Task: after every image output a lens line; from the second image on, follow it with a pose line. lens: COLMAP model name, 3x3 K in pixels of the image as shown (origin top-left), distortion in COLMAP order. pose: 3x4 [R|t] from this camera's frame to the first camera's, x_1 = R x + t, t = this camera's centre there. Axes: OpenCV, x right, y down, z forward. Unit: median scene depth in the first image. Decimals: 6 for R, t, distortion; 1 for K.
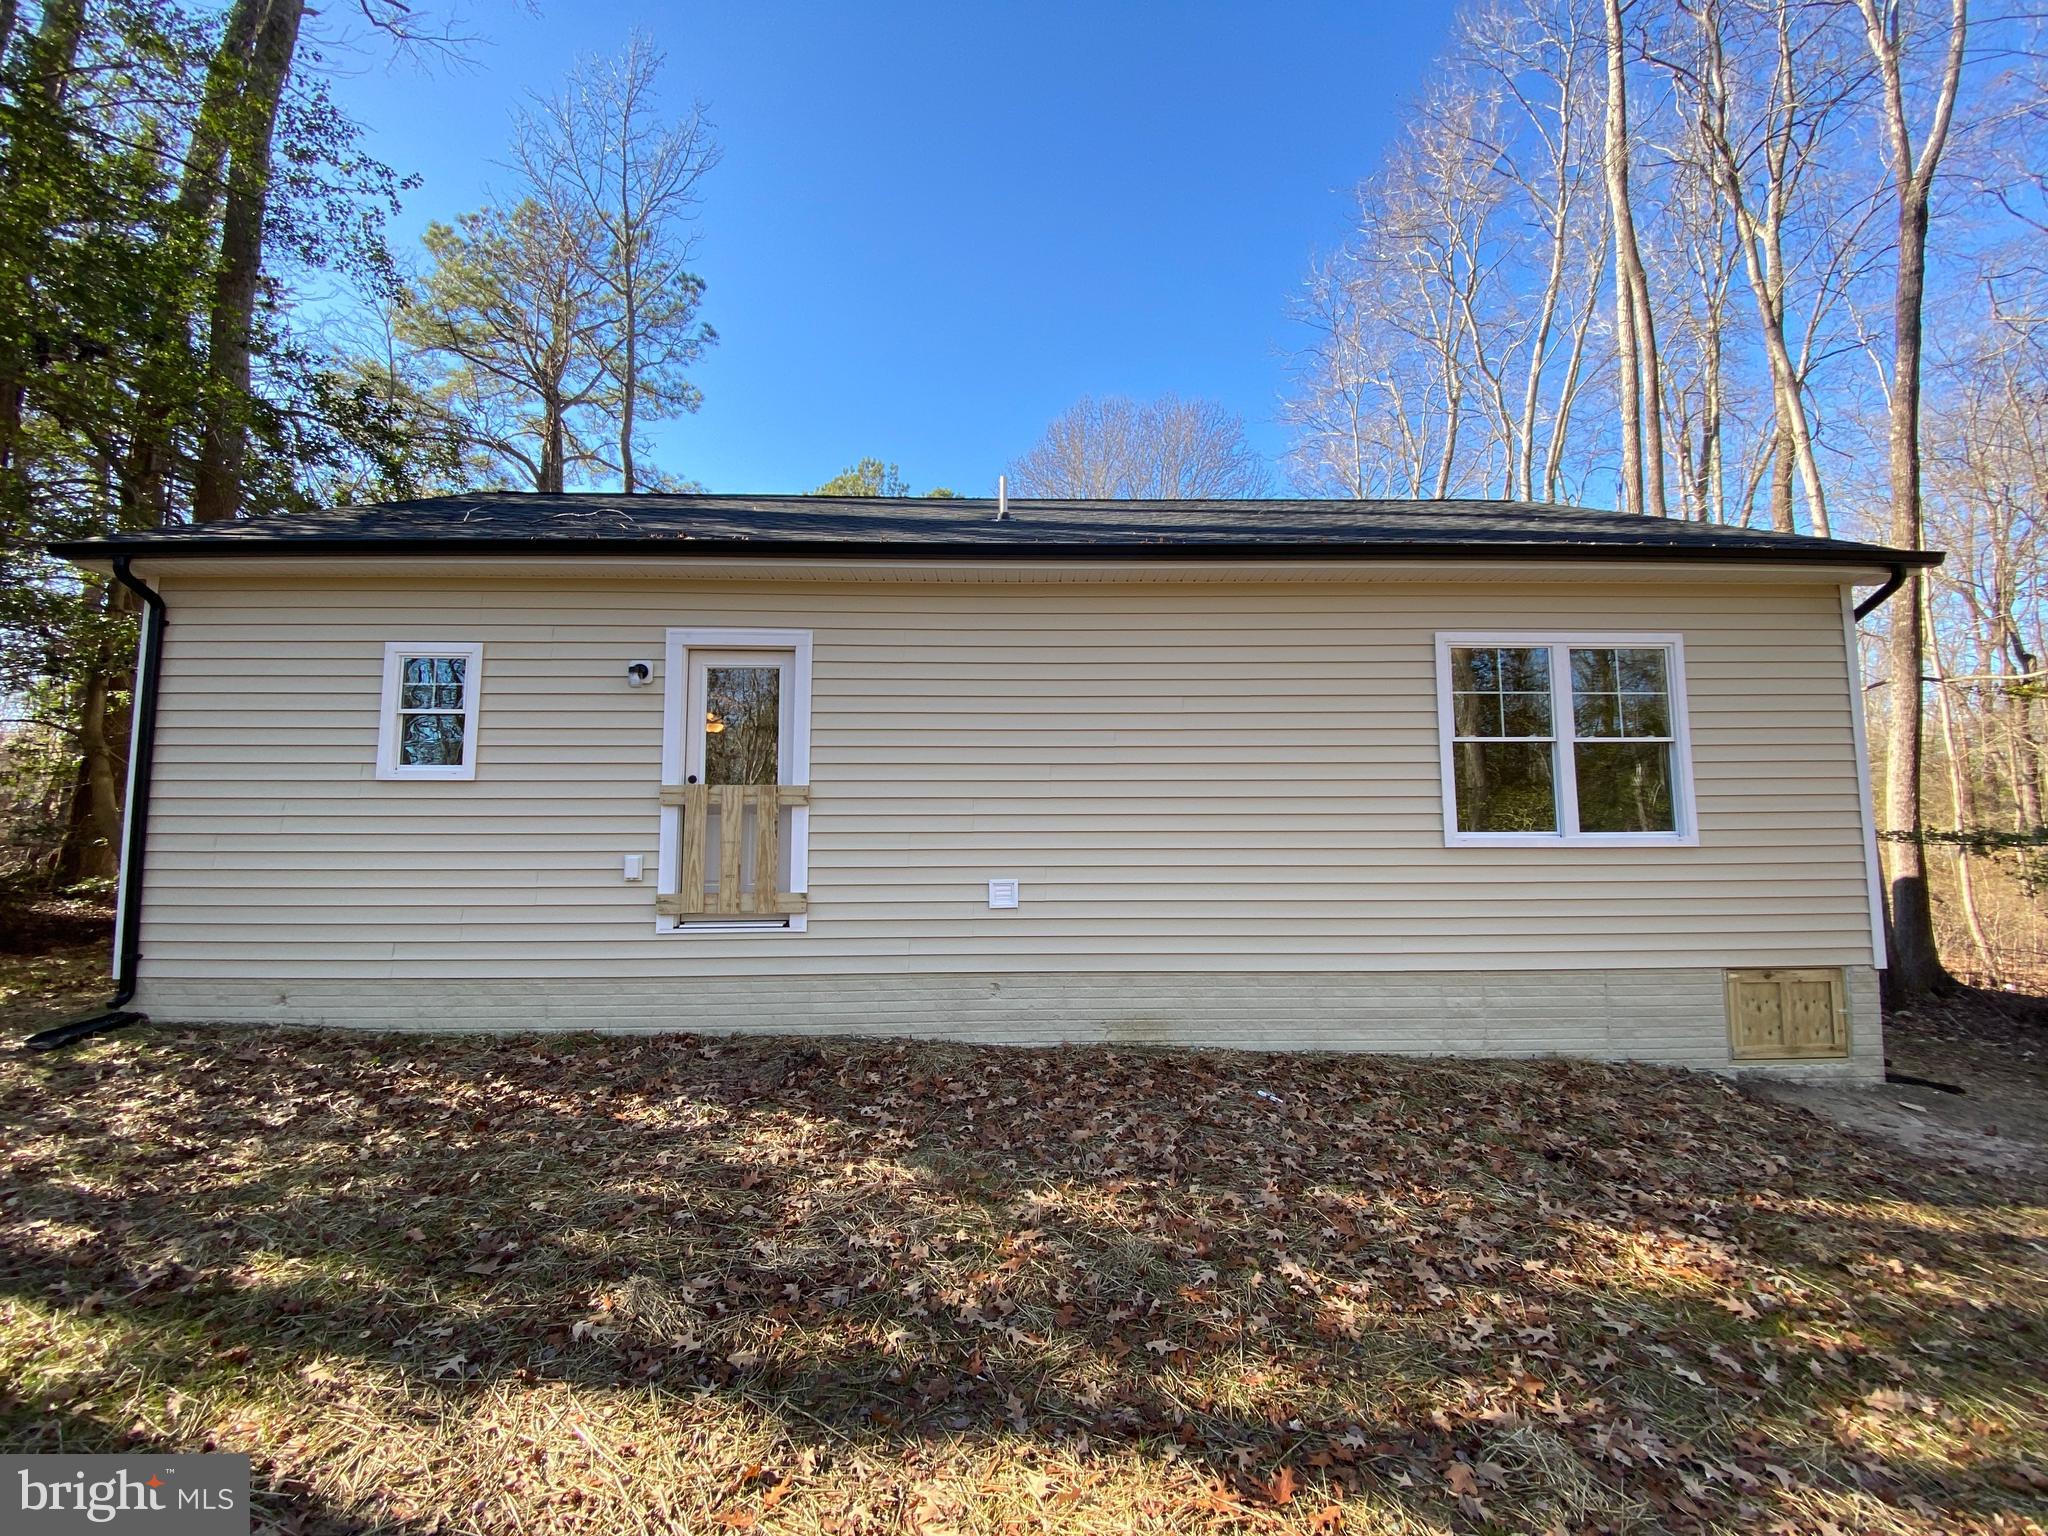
lens RADIAL K [[831.4, 0, 1024.0], [0, 831.4, 768.0], [0, 0, 1]] dist [0.024322, -0.019921]
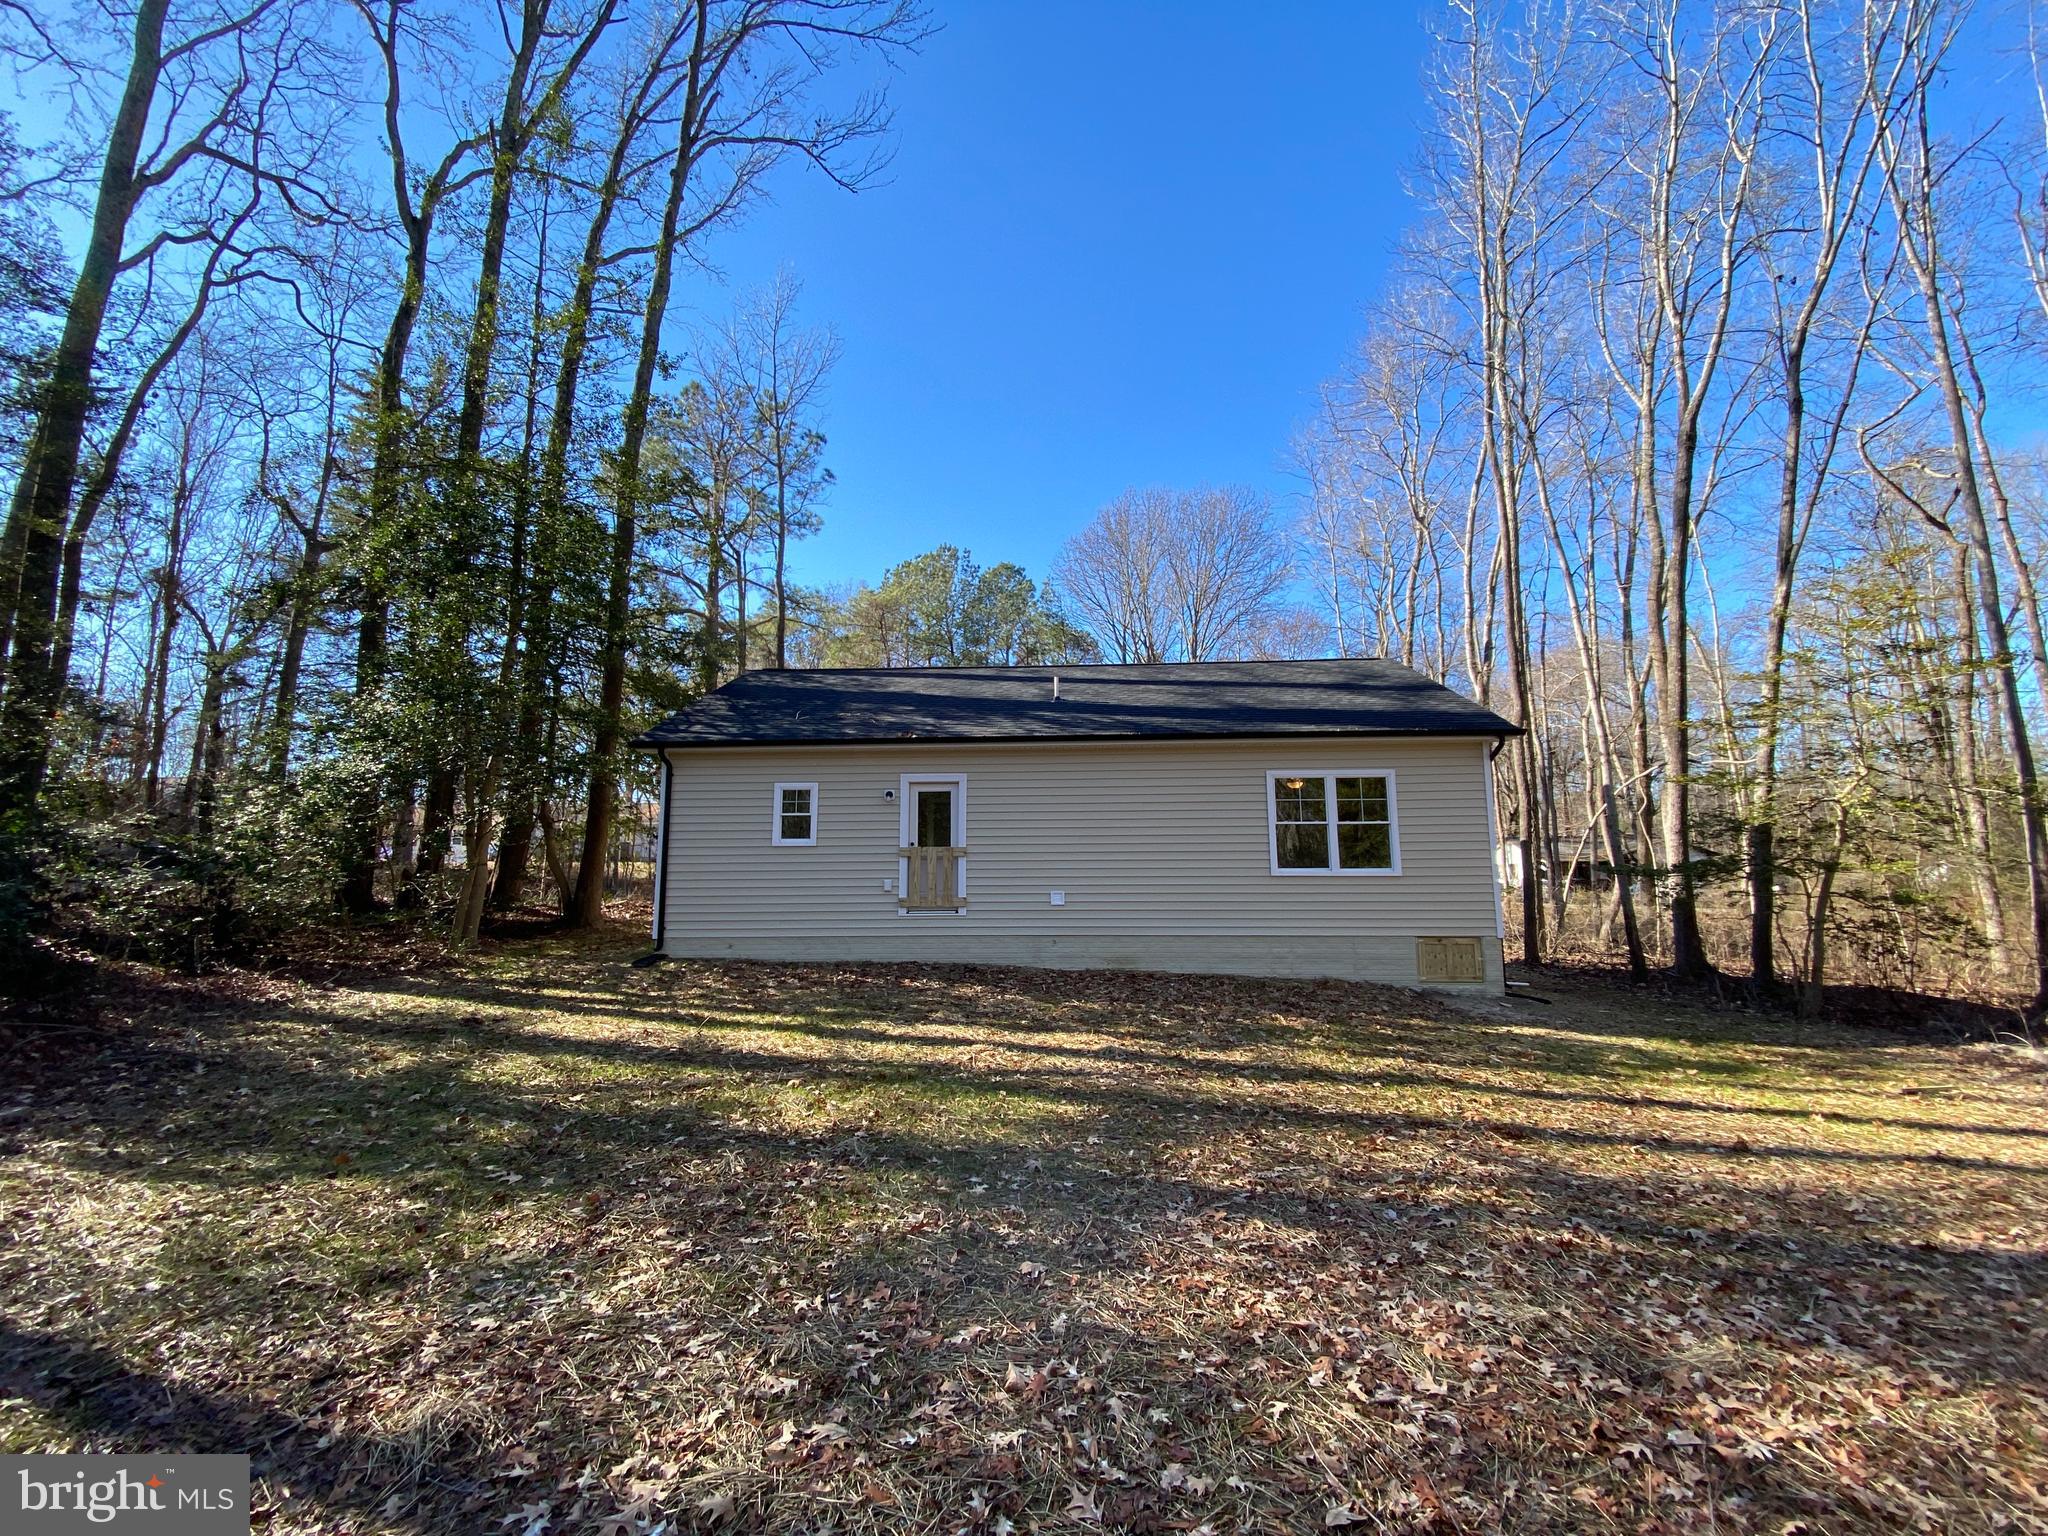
lens RADIAL K [[834.5, 0, 1027.0], [0, 834.5, 766.0], [0, 0, 1]] dist [0.022247, -0.021461]
pose [[0.997540, -0.010088, -0.069376, 0.047053], [0.007374, 0.999202, -0.039266, -0.098491], [0.069716, 0.038657, 0.996818, -1.100340]]
